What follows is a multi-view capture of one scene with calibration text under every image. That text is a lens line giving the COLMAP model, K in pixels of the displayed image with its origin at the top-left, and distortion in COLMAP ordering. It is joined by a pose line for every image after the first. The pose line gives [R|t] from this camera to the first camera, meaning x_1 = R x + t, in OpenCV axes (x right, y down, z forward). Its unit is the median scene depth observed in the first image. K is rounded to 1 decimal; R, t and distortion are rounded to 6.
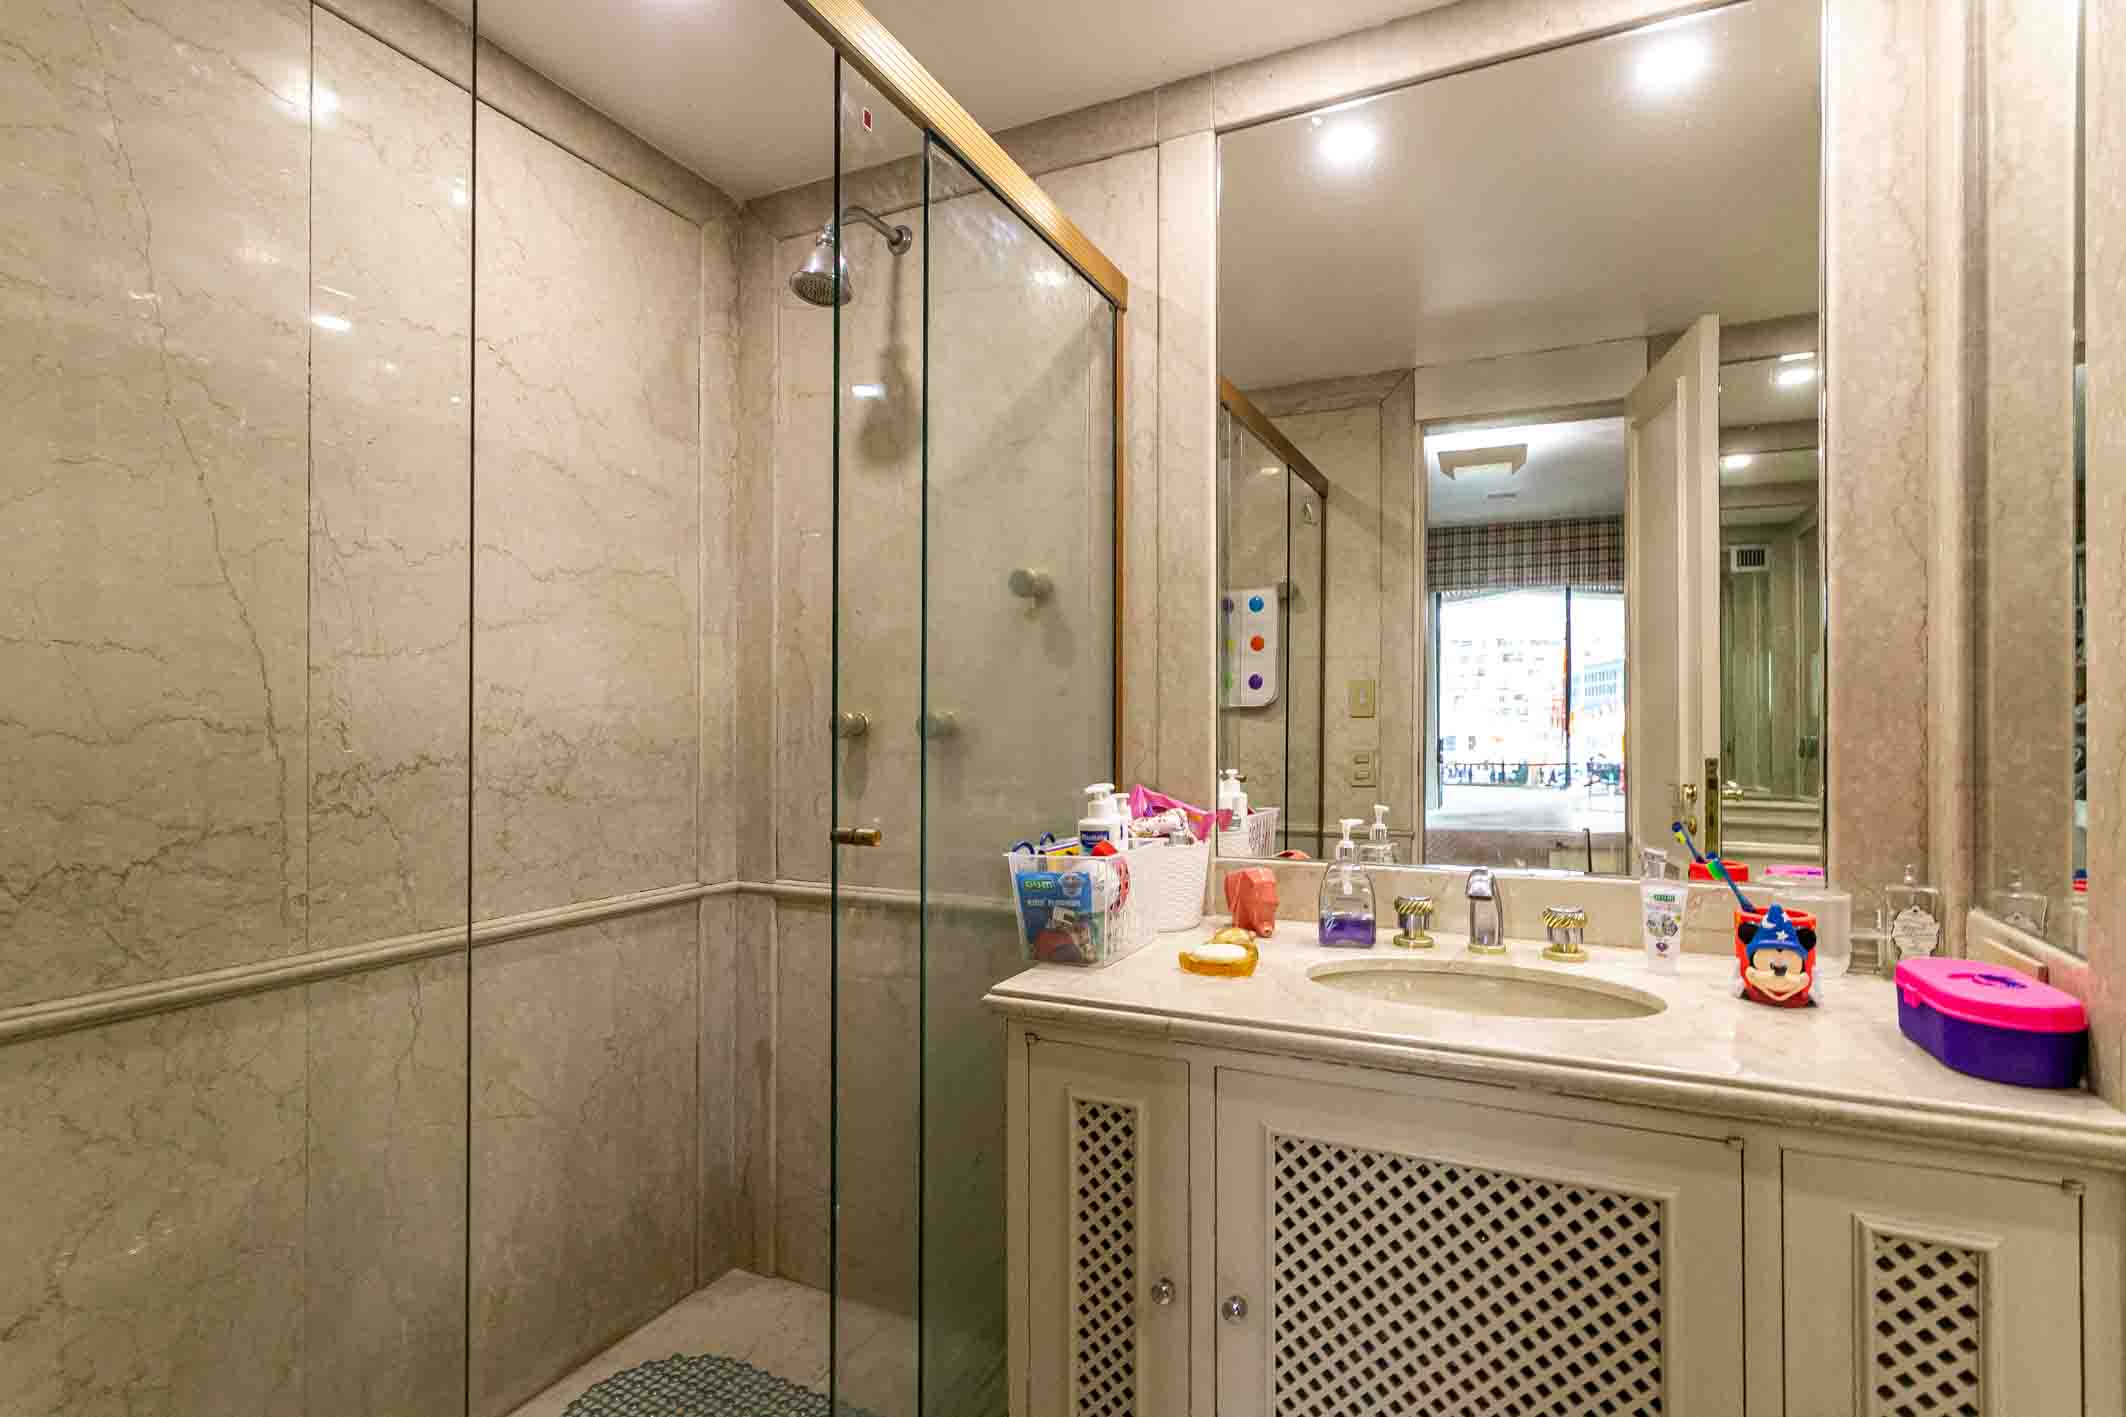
lens RADIAL K [[1058.3, 0, 1060.3], [0, 1058.3, 721.3], [0, 0, 1]] dist [0.000026, 0.000109]
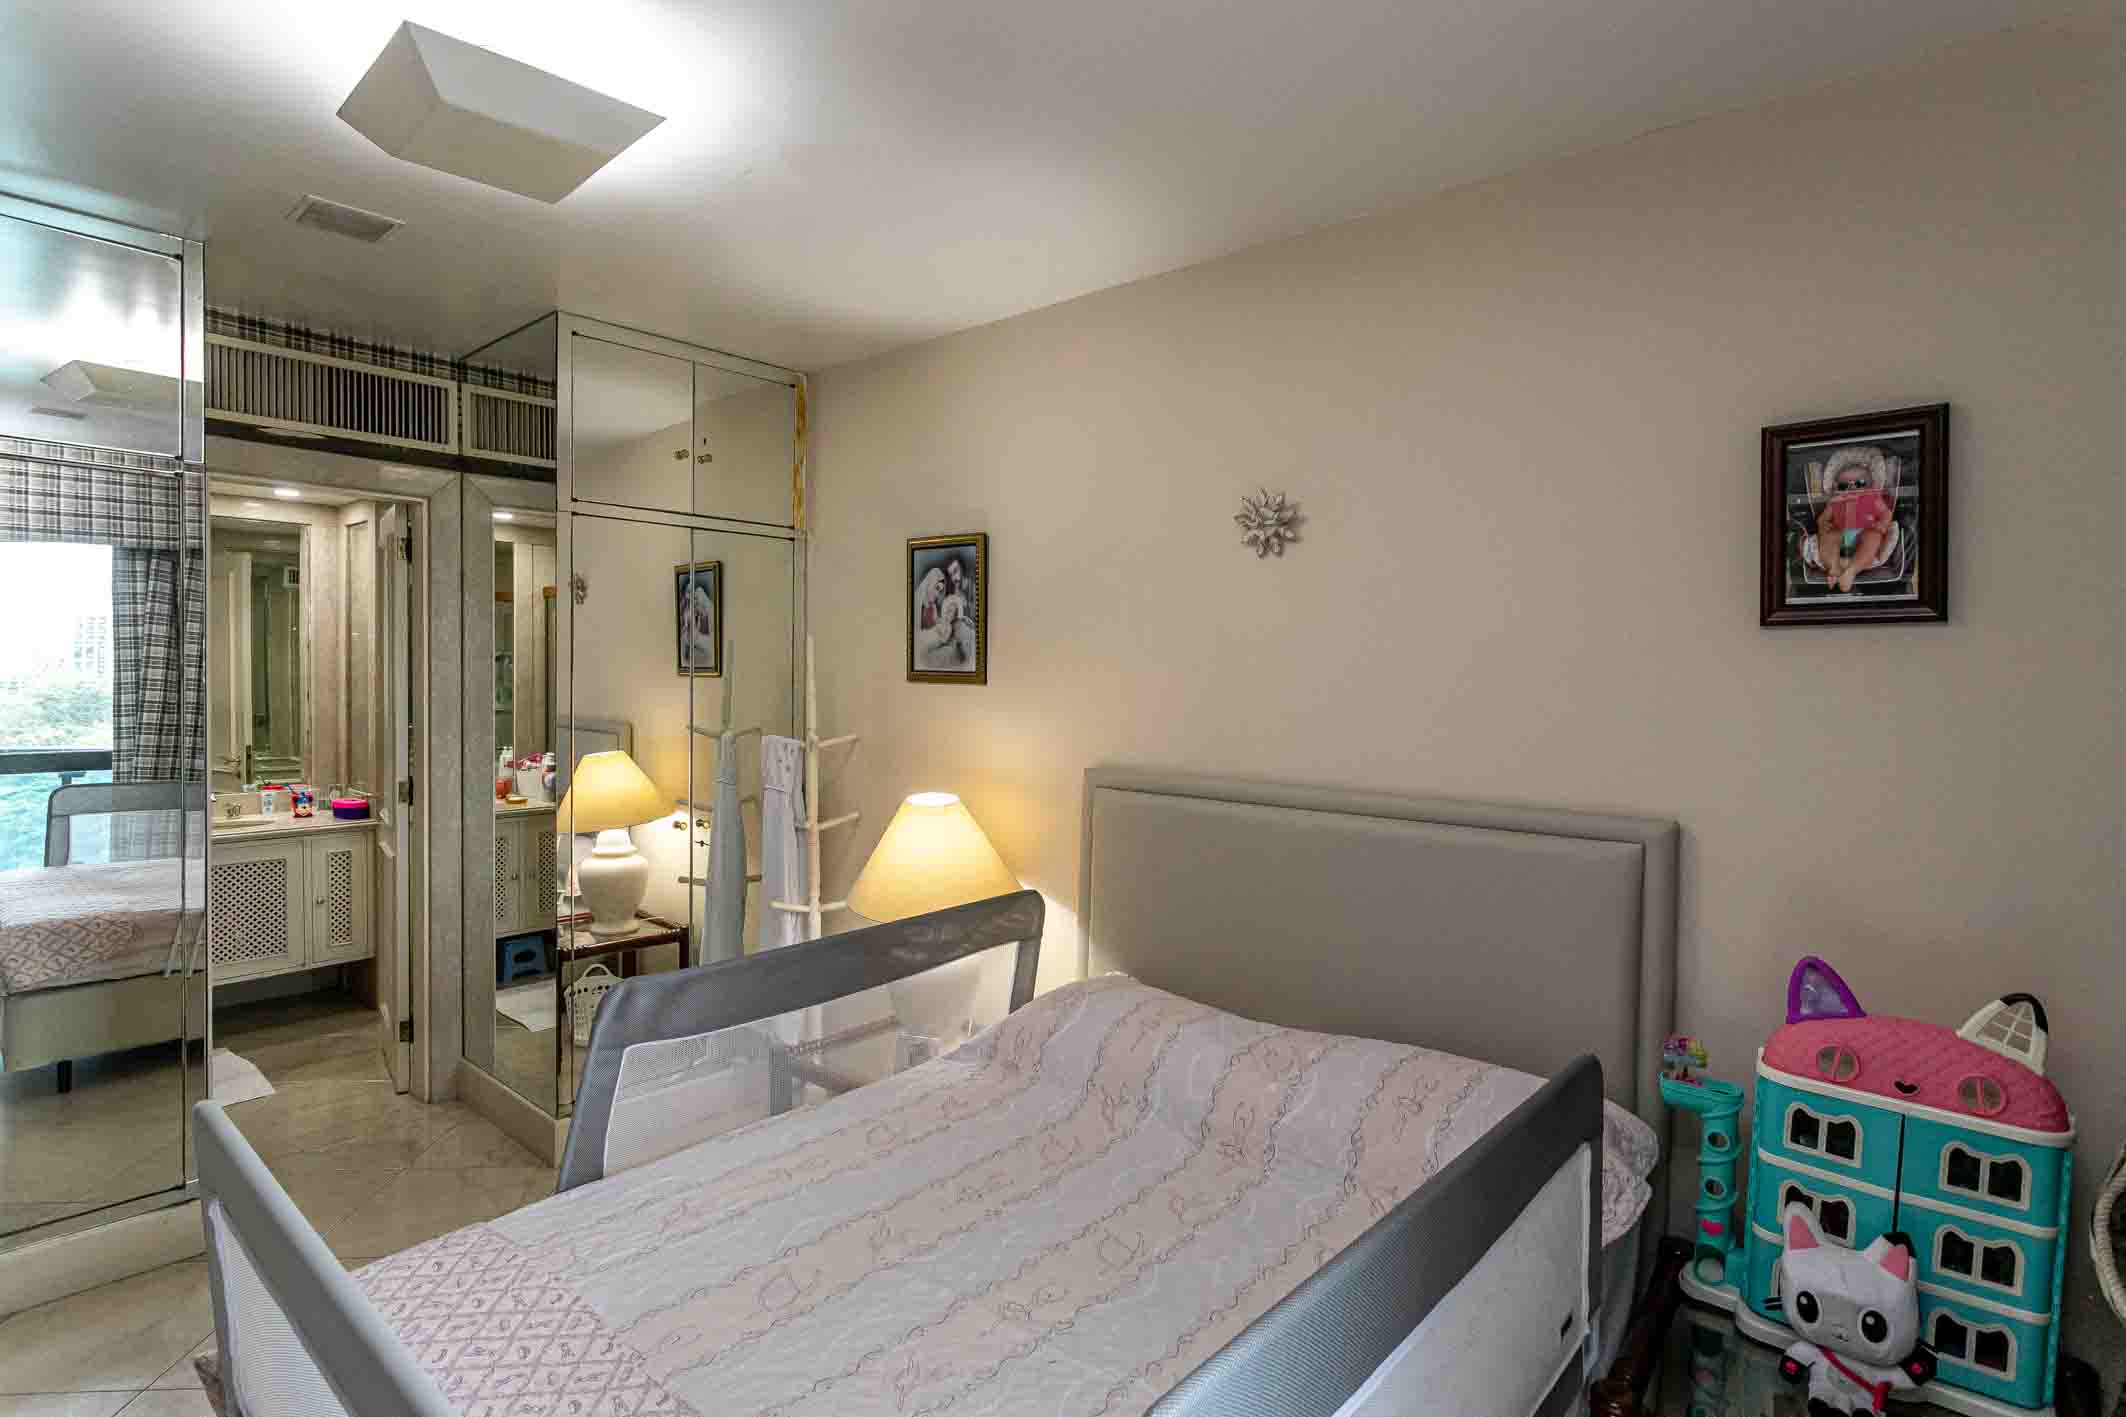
lens RADIAL K [[1061.5, 0, 1072.0], [0, 1061.5, 702.3], [0, 0, 1]] dist [-0.003121, 0.000295]
pose [[0.267057, -0.027318, 0.963293, -2.274314], [-0.014092, 0.999381, 0.032248, -0.317139], [-0.963578, -0.022187, 0.266507, -2.709845]]
